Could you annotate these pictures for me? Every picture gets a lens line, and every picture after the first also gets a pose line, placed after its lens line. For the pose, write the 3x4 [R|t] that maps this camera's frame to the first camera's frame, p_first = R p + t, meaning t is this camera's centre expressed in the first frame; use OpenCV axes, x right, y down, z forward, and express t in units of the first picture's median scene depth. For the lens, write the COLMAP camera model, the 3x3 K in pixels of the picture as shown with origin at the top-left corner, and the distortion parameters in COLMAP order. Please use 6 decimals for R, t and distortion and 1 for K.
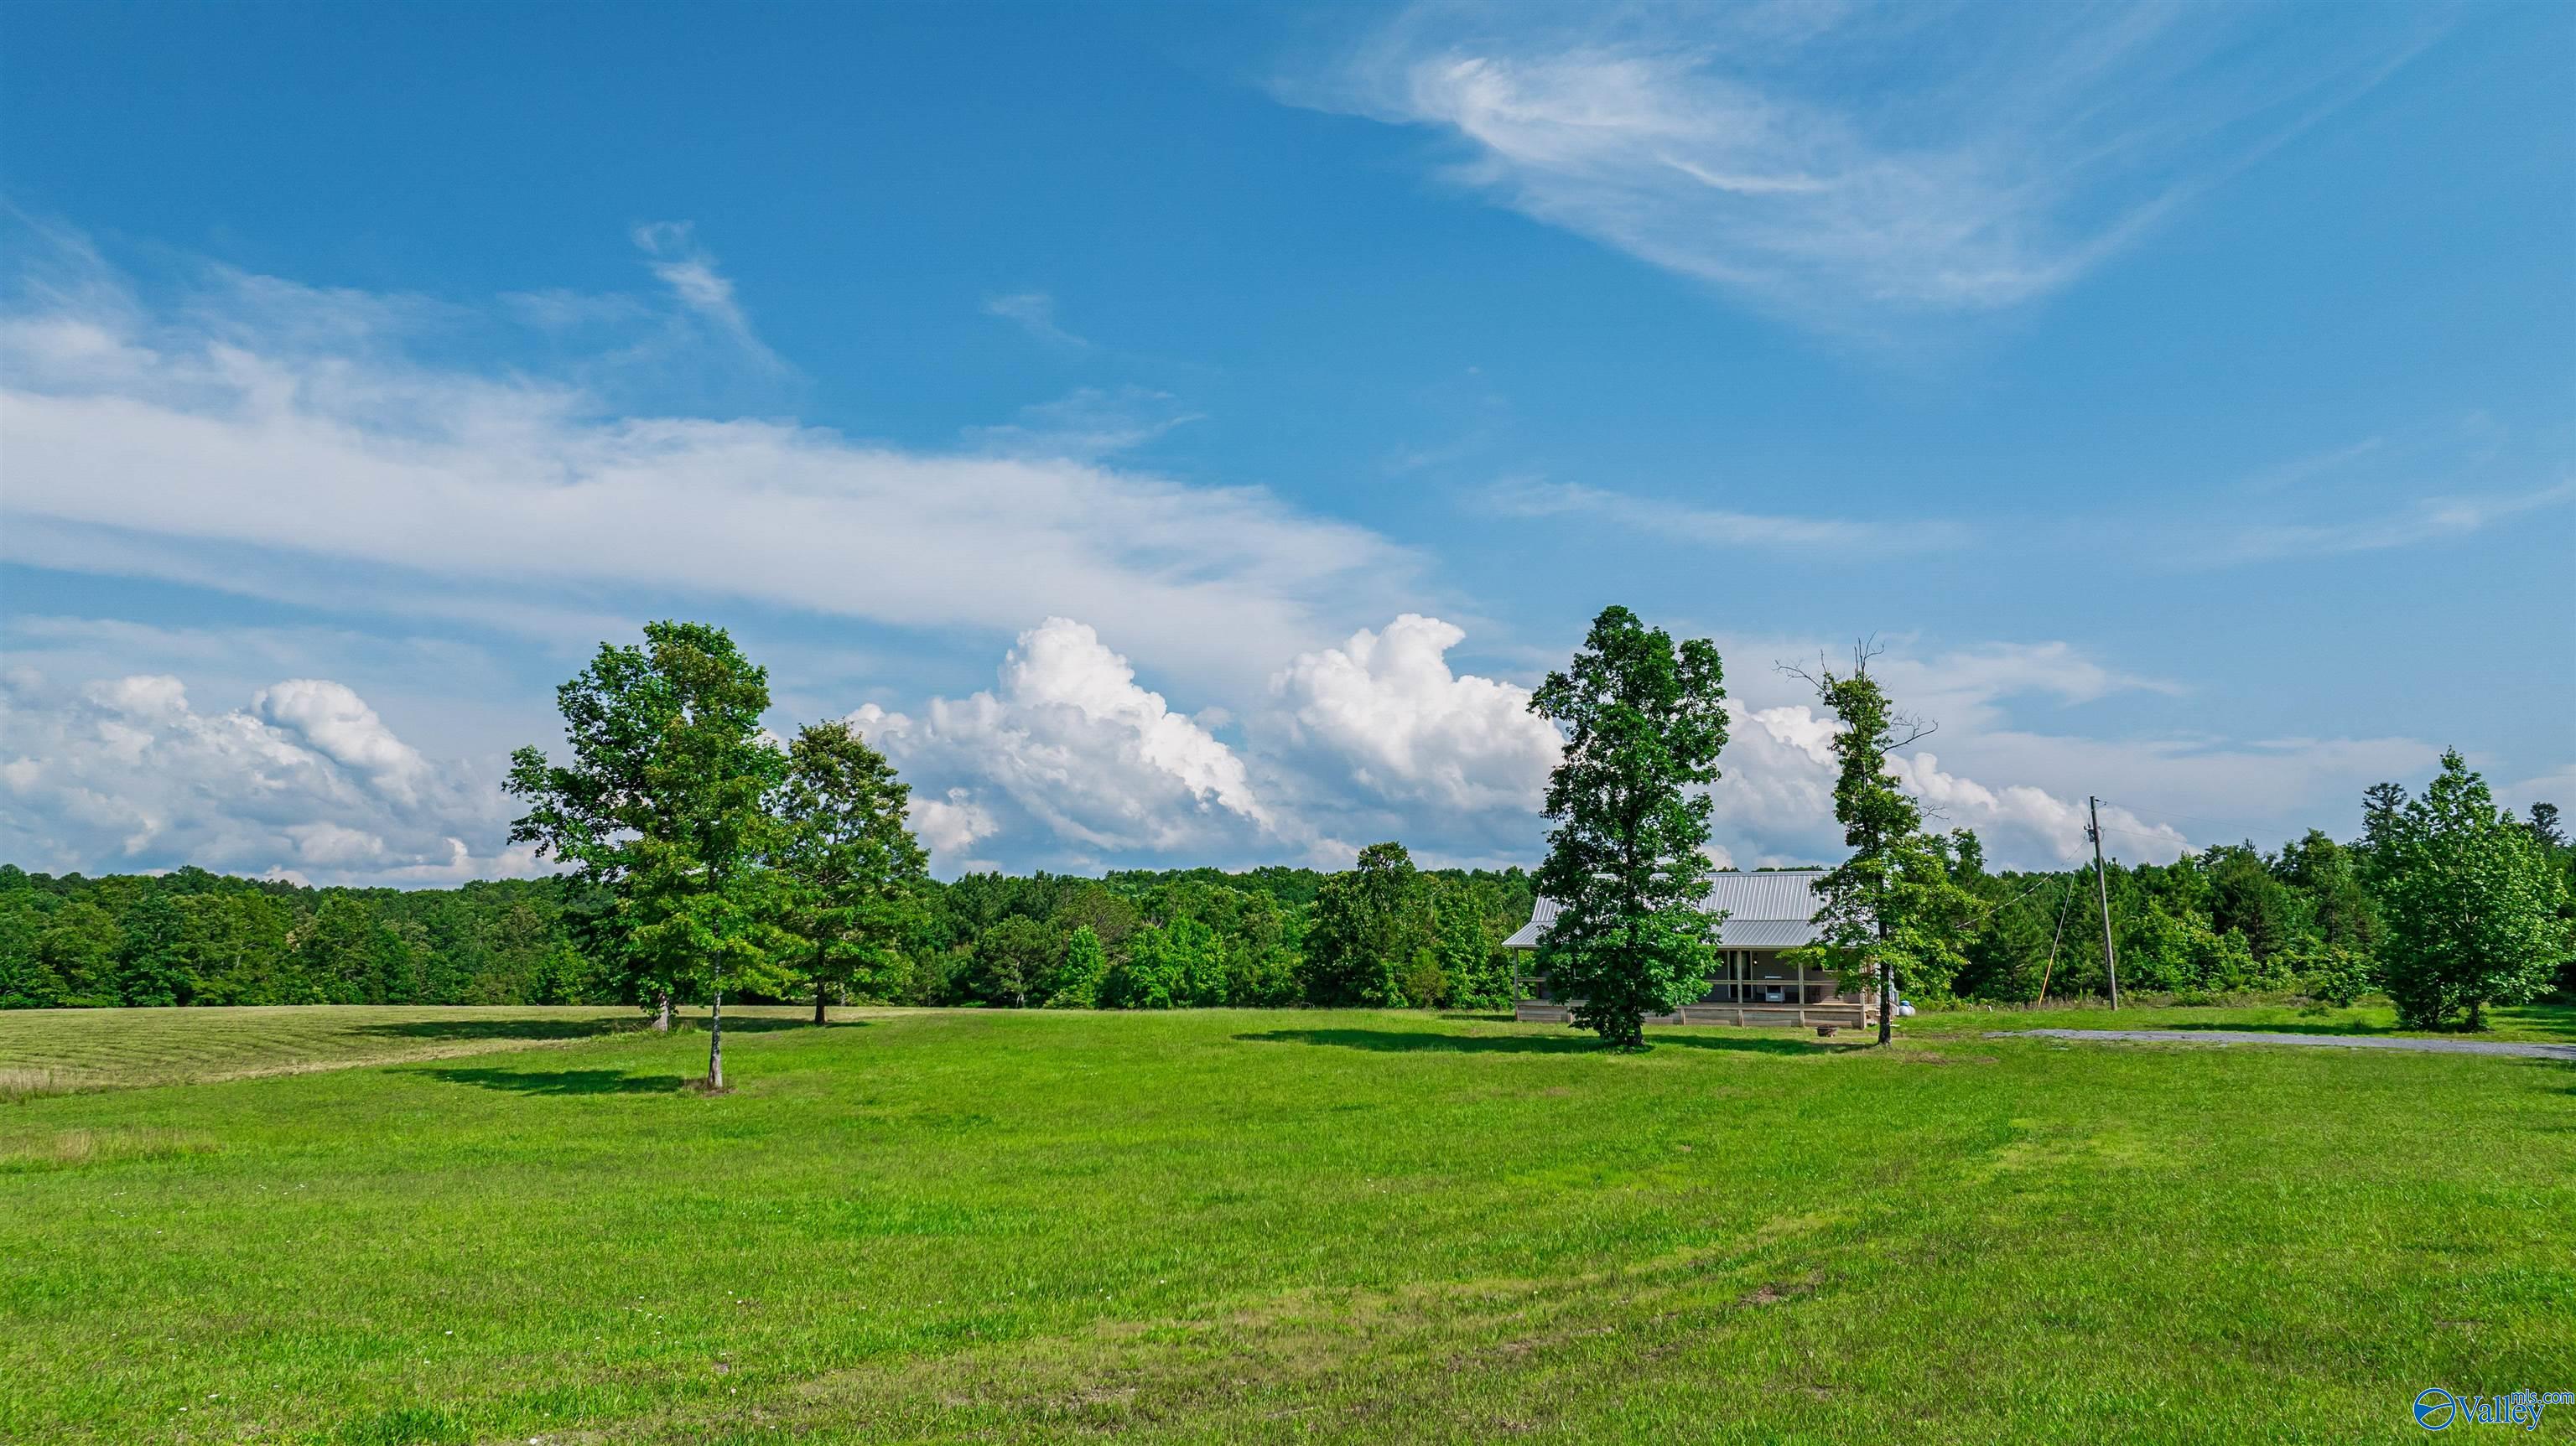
lens RADIAL K [[1815.3, 0, 1288.0], [0, 1815.3, 723.0], [0, 0, 1]] dist [-0.015890, 0.000553]
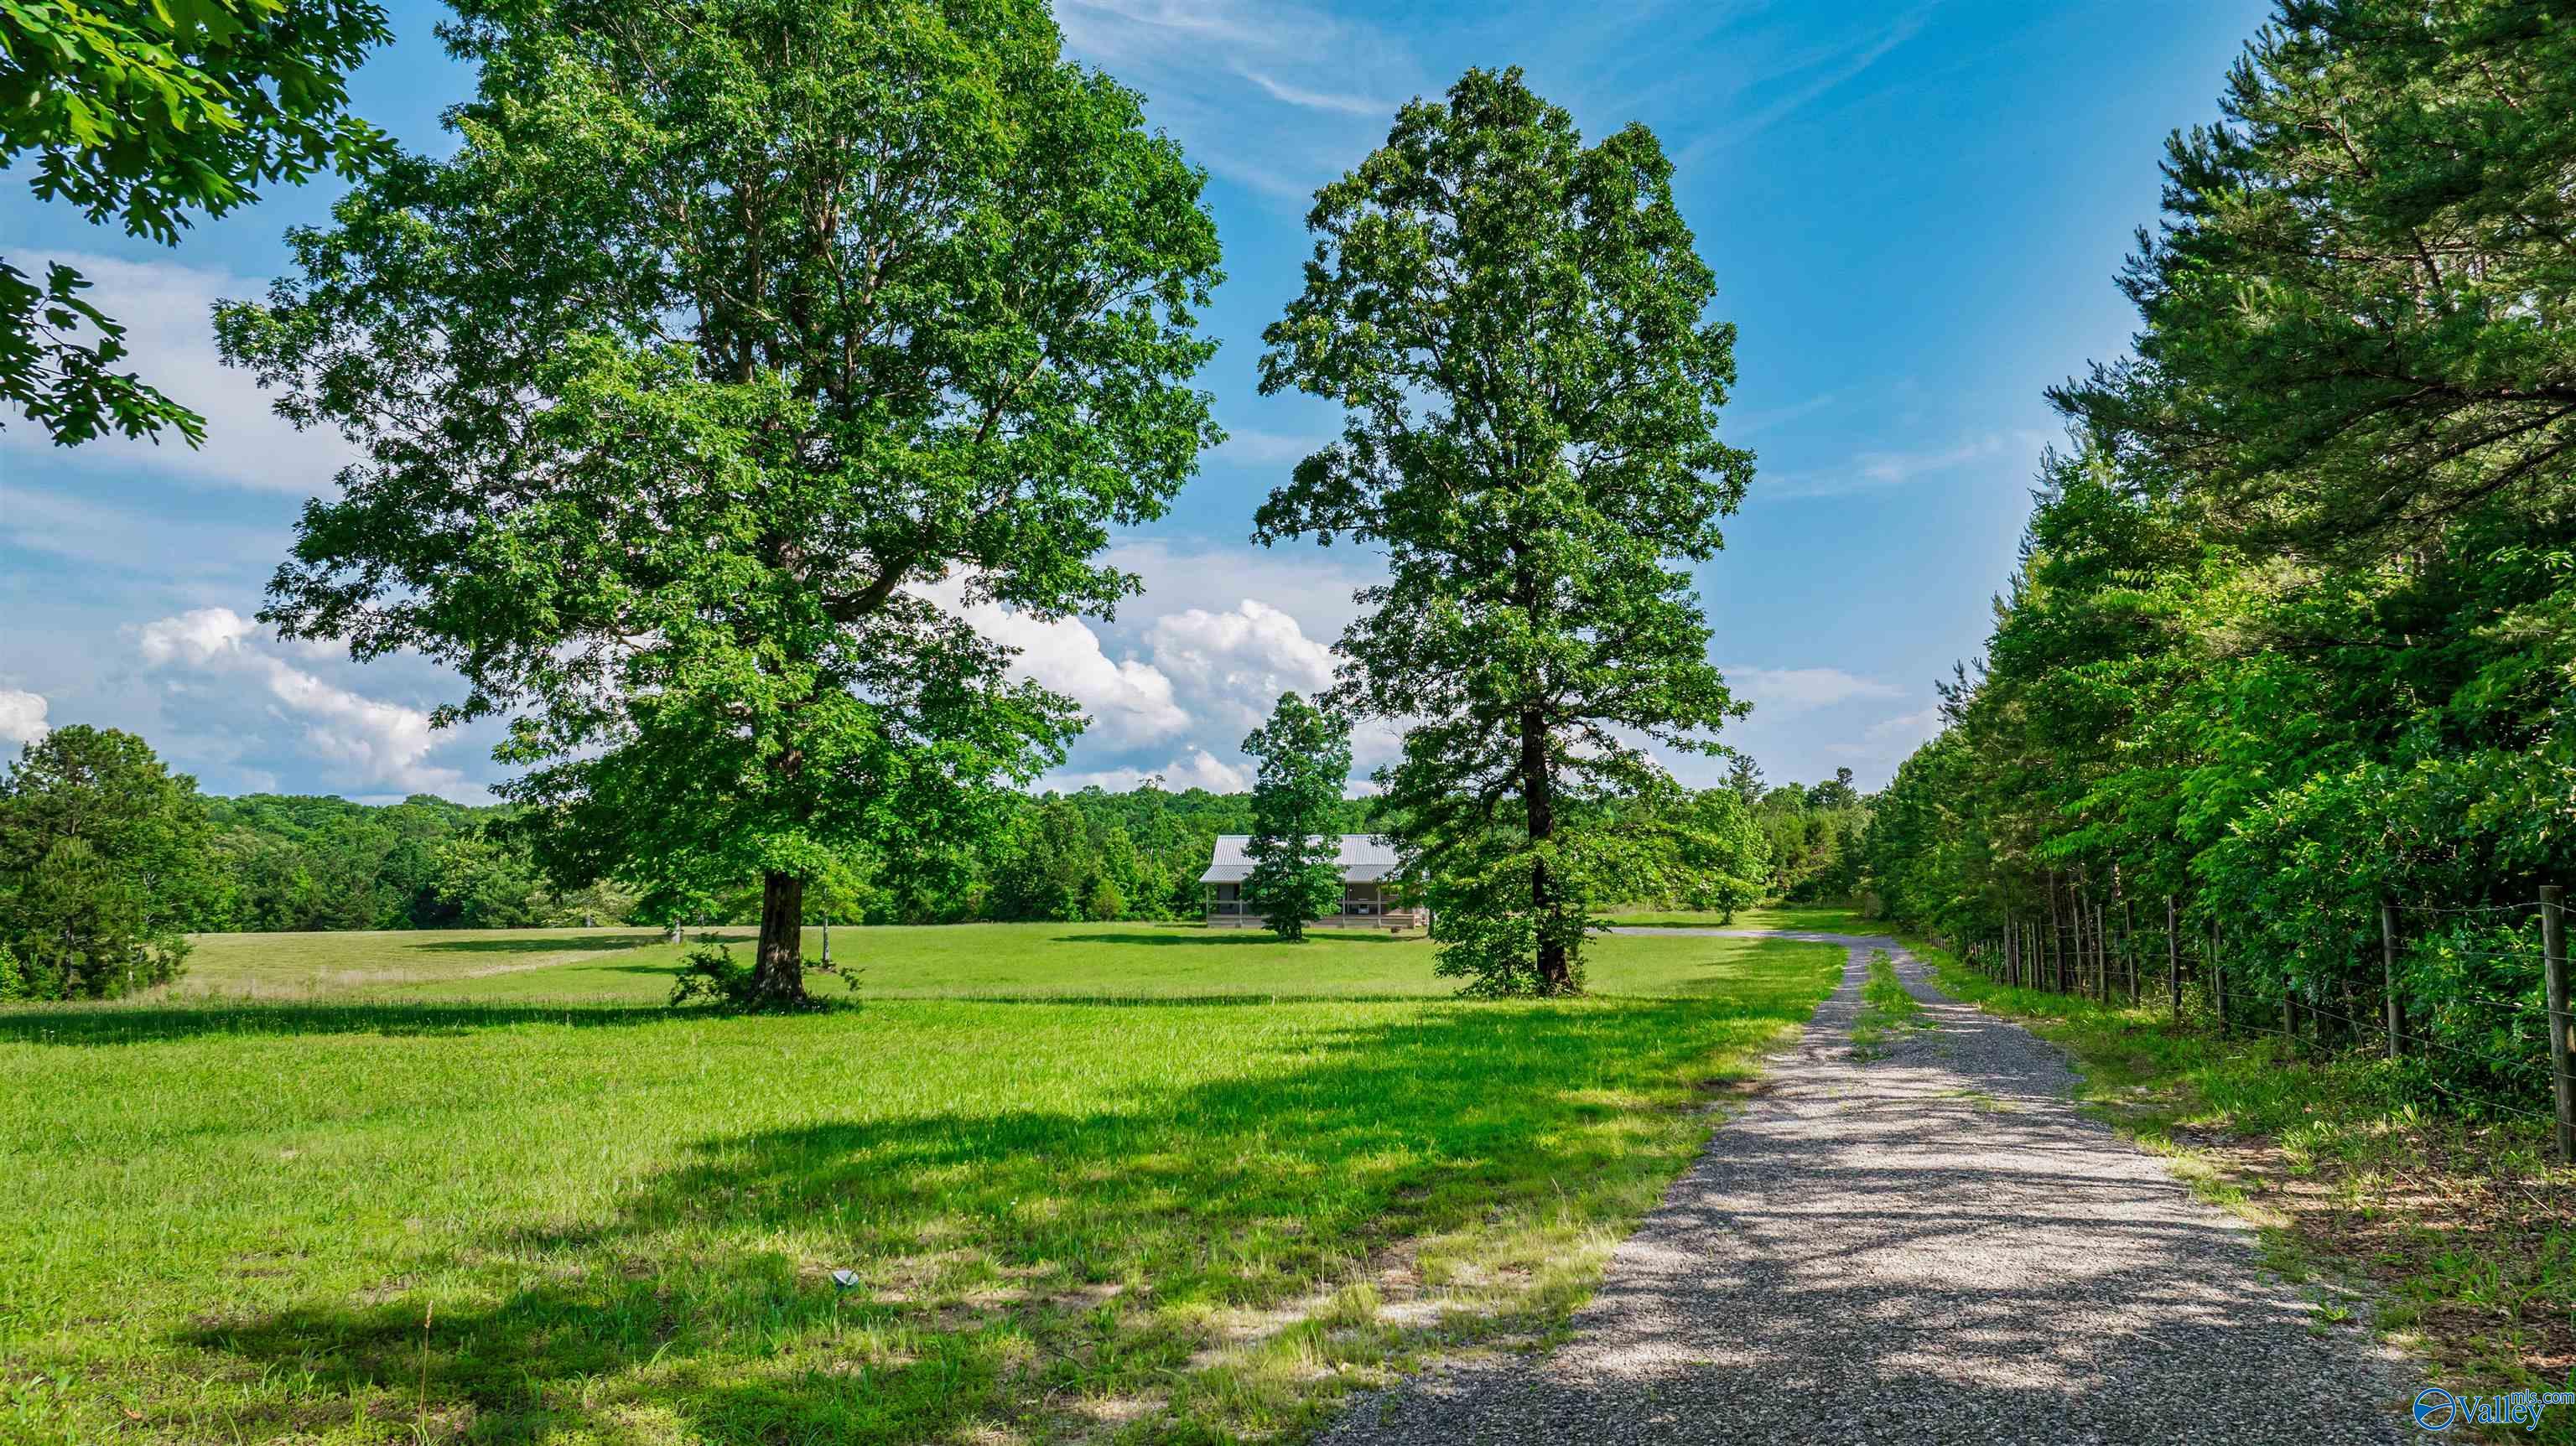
lens RADIAL K [[1815.3, 0, 1288.0], [0, 1815.3, 723.0], [0, 0, 1]] dist [-0.015890, 0.000553]
pose [[0.965670, 0.012478, 0.259472, -0.231898], [-0.024605, 0.998749, 0.043542, -0.092087], [-0.258604, -0.048432, 0.964769, -0.582187]]
